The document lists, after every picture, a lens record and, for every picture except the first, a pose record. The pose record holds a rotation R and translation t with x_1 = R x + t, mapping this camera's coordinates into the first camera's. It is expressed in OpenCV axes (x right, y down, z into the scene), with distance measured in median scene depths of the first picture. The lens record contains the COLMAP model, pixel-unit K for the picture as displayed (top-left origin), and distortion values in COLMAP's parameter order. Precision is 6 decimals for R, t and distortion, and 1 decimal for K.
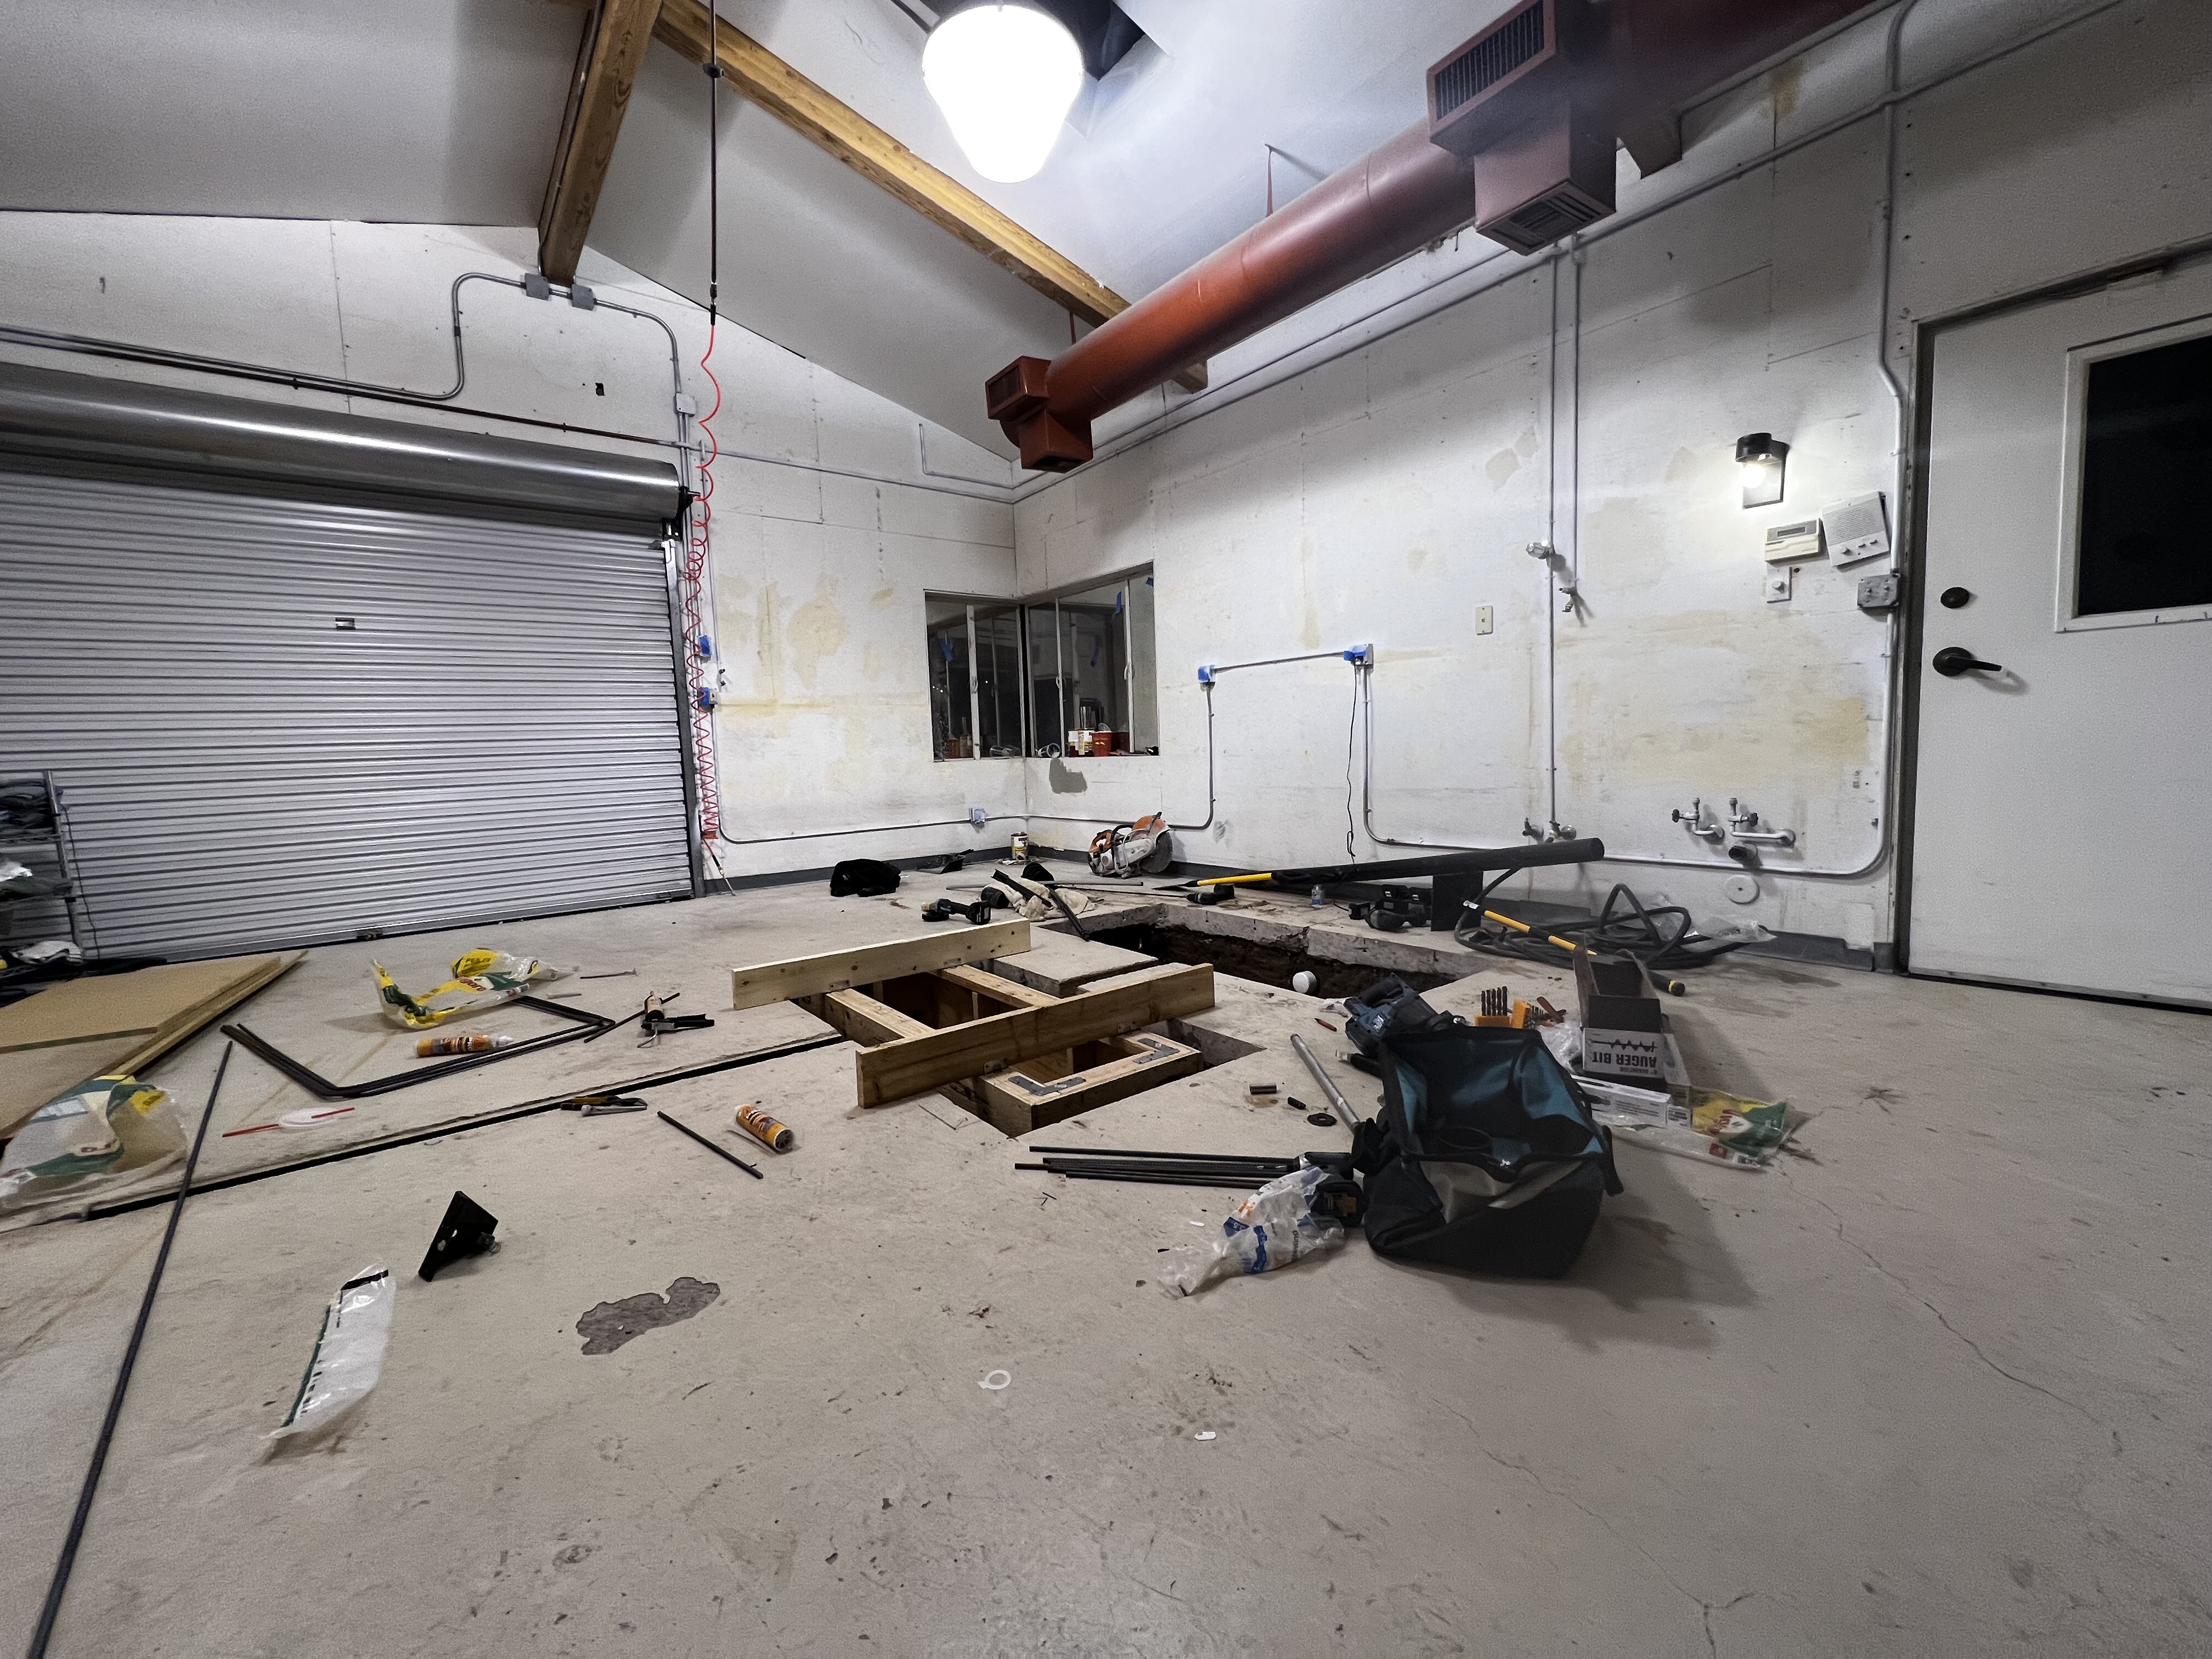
lens RADIAL K [[884.5, 0, 1097.8], [0, 884.5, 823.4], [0, 0, 1]] dist [-0.003184, 0.000089]
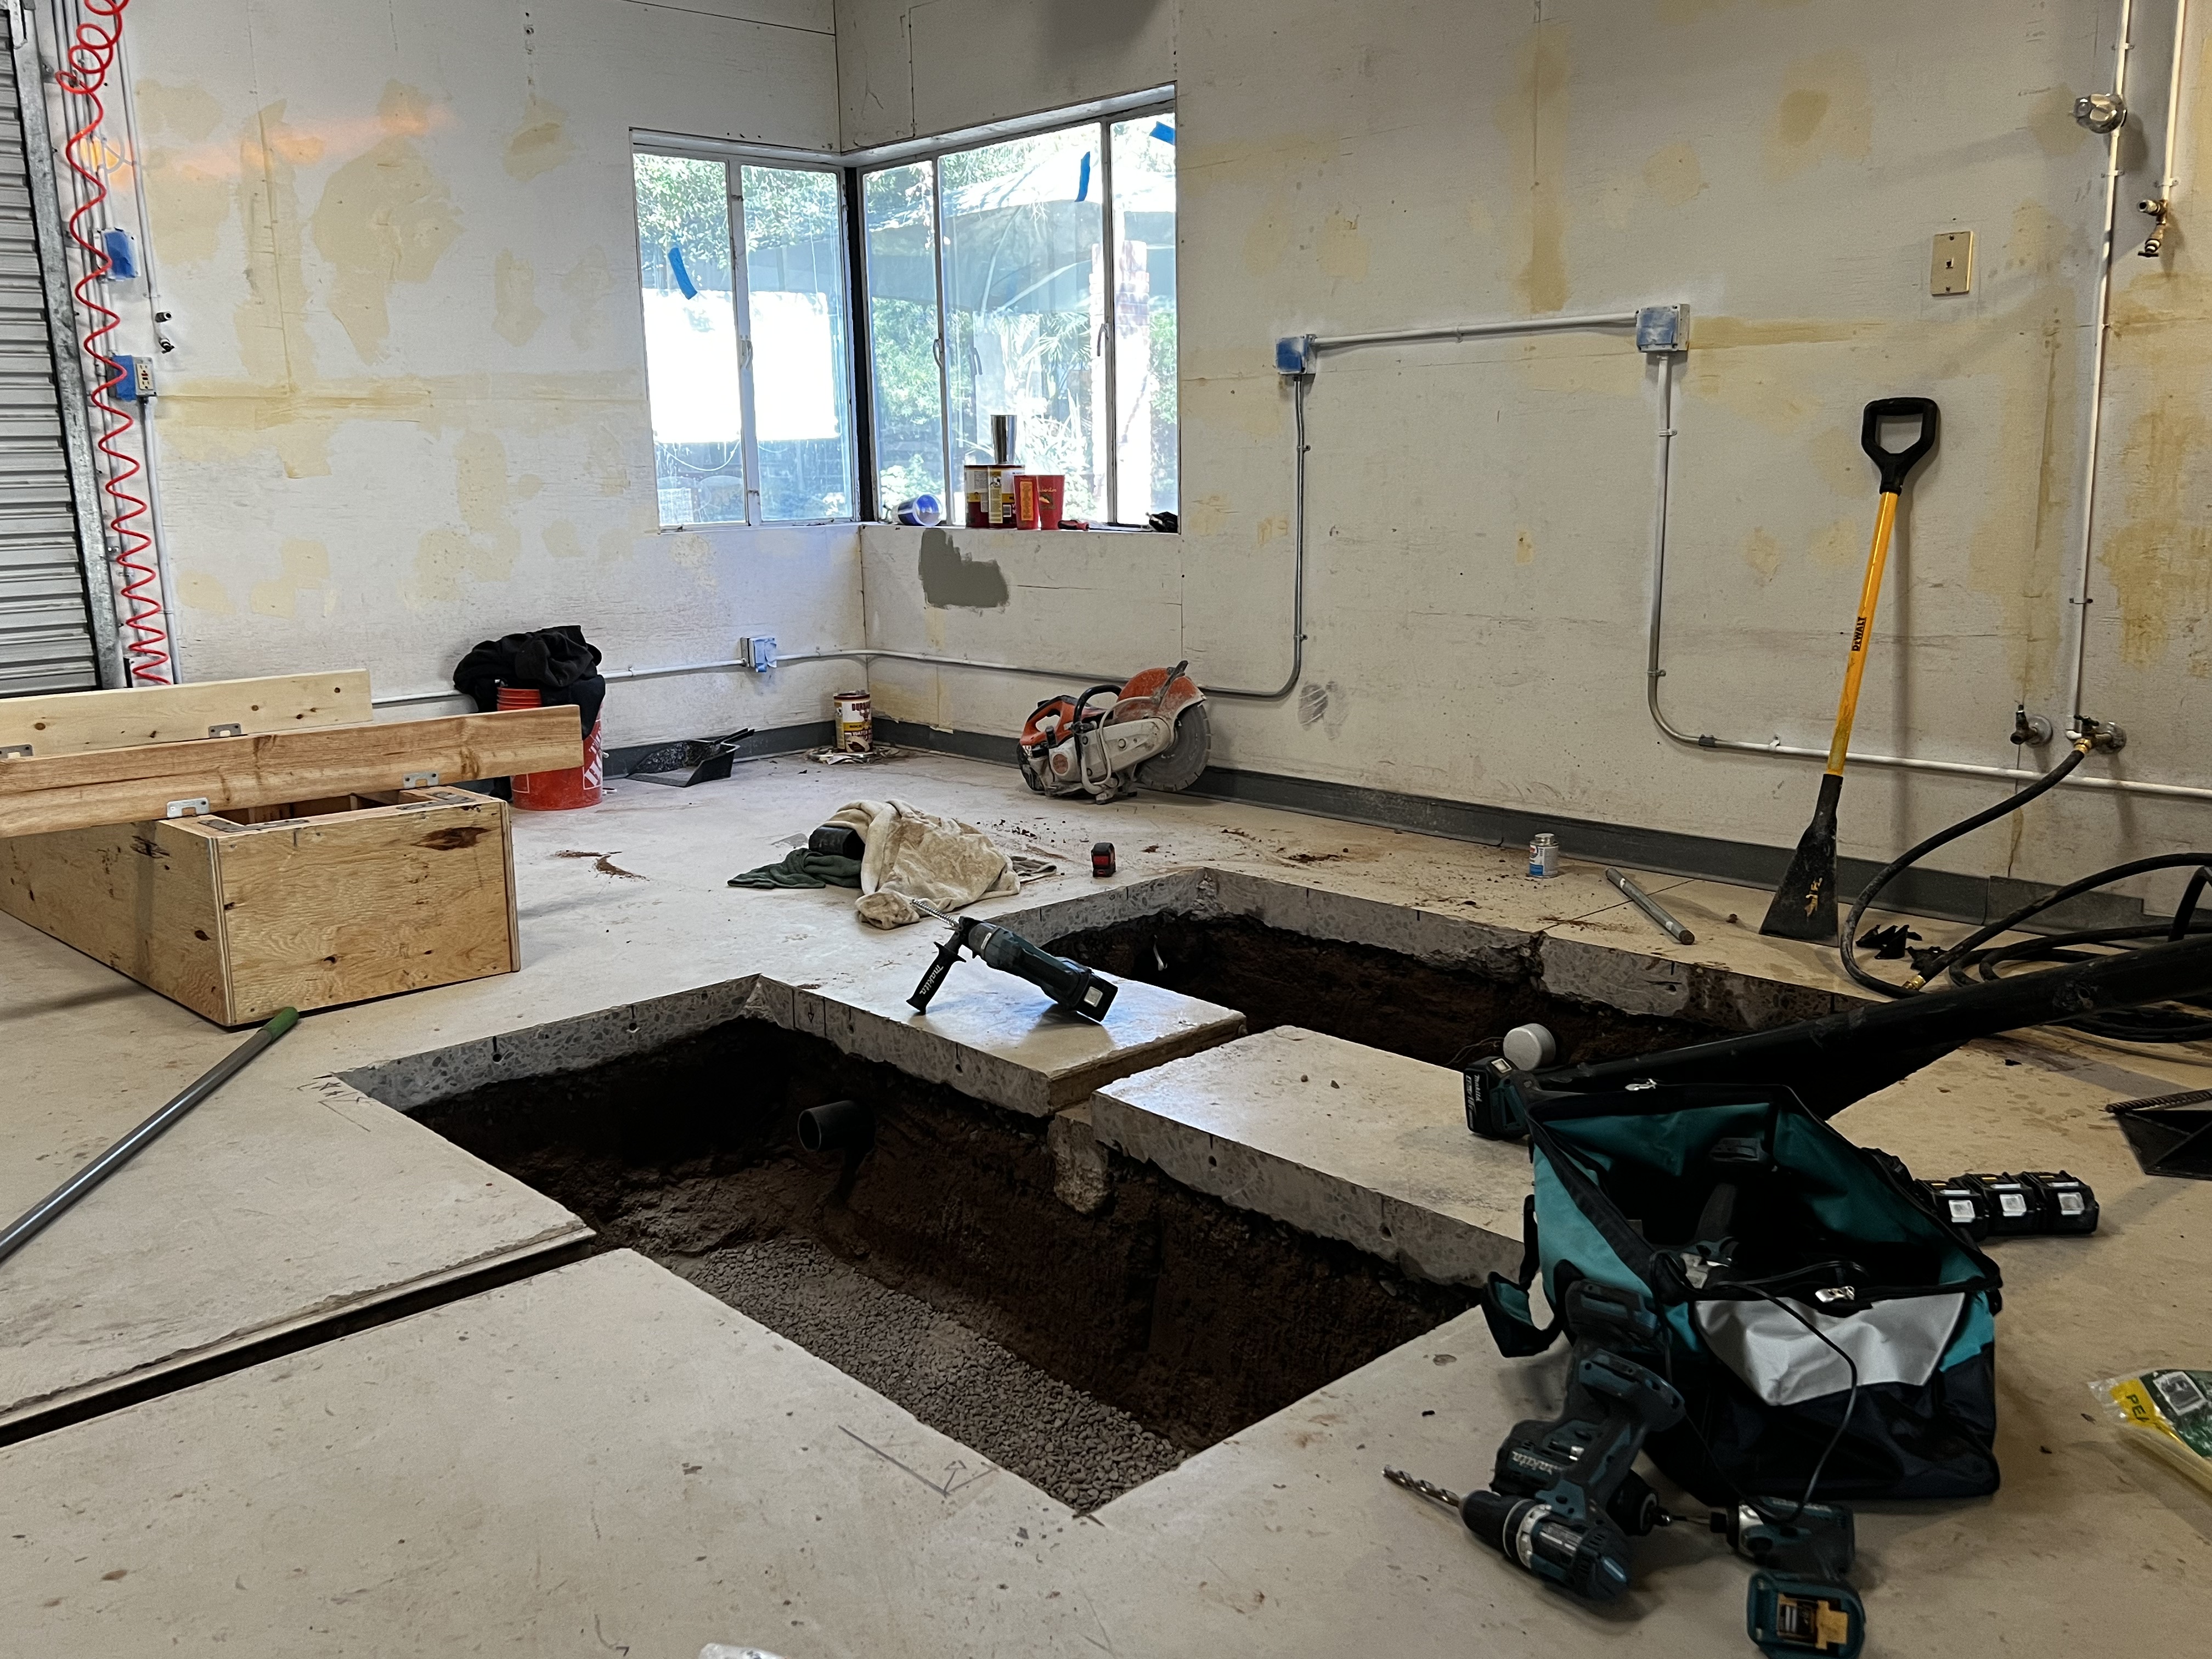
lens RADIAL K [[1861.8, 0, 1103.5], [0, 1861.8, 831.4], [0, 0, 1]] dist [0.052782, -0.055131]
pose [[0.995578, -0.002110, 0.093916, -0.093853], [-0.008387, 0.993758, 0.111241, -0.047886], [-0.093564, -0.111537, 0.989346, 0.058008]]
